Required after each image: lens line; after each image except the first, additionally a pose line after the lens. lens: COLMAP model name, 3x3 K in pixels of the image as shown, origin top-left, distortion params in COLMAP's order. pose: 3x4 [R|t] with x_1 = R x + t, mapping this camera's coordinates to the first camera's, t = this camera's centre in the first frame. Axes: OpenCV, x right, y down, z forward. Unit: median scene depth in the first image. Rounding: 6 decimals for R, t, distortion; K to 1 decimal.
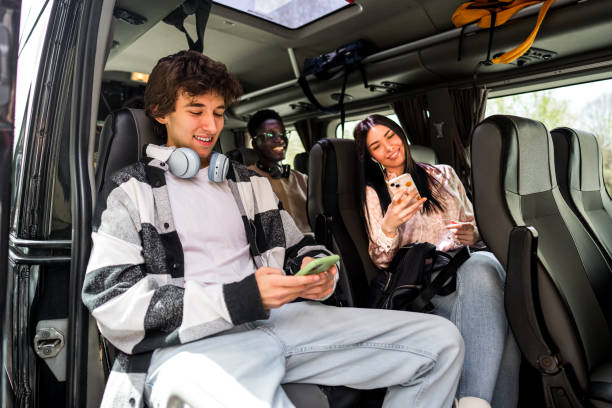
lens RADIAL K [[412.8, 0, 305.6], [0, 412.8, 201.7], [0, 0, 1]] dist [-0.002267, 0.000490]
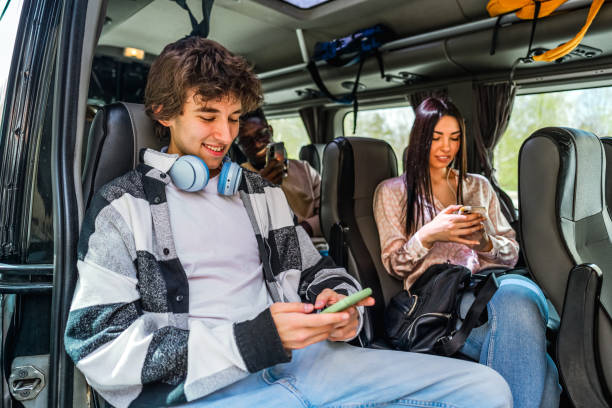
lens RADIAL K [[412.8, 0, 305.6], [0, 412.8, 204.1], [0, 0, 1]] dist [-0.002267, 0.000490]
pose [[0.999281, 0.032125, 0.020114, -0.064351], [-0.033211, 0.997869, 0.056171, -0.079303], [-0.018266, -0.056799, 0.998219, 0.135570]]
